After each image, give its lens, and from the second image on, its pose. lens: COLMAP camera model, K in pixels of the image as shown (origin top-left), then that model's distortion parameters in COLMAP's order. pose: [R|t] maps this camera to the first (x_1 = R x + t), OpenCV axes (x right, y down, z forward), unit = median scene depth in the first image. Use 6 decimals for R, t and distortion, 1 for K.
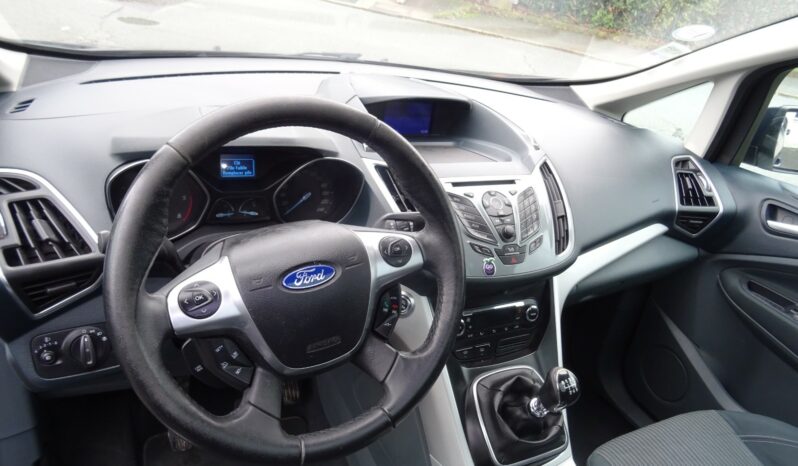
lens RADIAL K [[562.3, 0, 394.4], [0, 562.3, 233.6], [0, 0, 1]] dist [-0.008524, -0.006226]
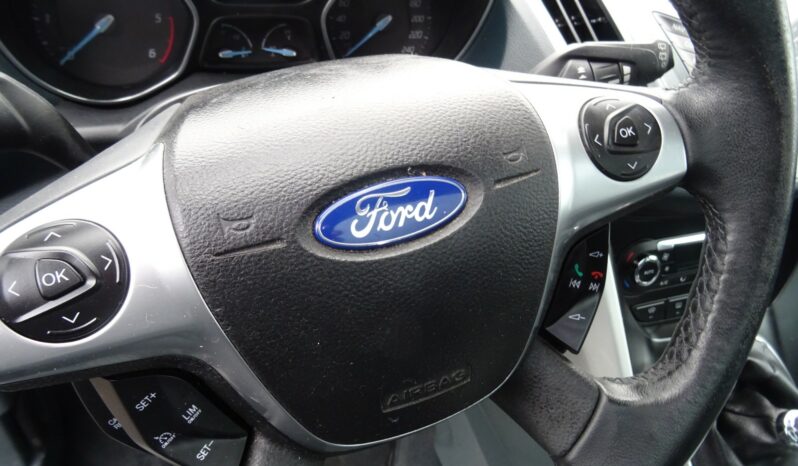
lens RADIAL K [[562.3, 0, 394.4], [0, 562.3, 233.6], [0, 0, 1]] dist [-0.008524, -0.006226]
pose [[0.991427, 0.049407, -0.120958, -0.099313], [-0.020197, 0.972574, 0.231715, 0.009766], [0.129089, -0.227285, 0.965234, 0.609186]]
